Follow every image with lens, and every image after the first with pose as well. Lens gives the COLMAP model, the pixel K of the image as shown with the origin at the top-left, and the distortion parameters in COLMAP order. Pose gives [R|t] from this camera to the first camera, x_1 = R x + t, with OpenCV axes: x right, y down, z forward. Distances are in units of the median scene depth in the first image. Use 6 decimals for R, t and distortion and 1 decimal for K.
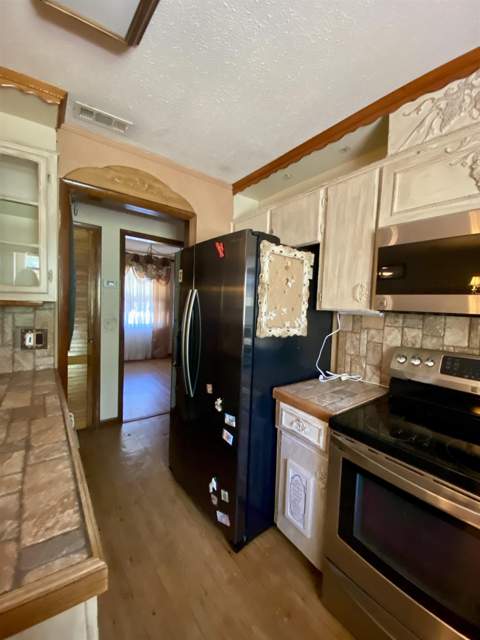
lens RADIAL K [[257.1, 0, 240.0], [0, 257.1, 320.0], [0, 0, 1]] dist [0.003211, -0.014117]
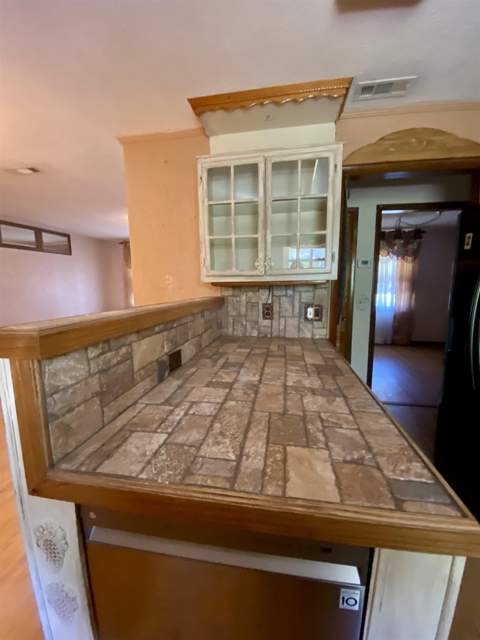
lens RADIAL K [[257.1, 0, 240.0], [0, 257.1, 320.0], [0, 0, 1]] dist [0.003211, -0.014117]
pose [[0.673879, 0.058965, -0.736485, -0.139922], [-0.012274, 0.997566, 0.068637, 0.029802], [0.738740, -0.037213, 0.672962, -0.079761]]
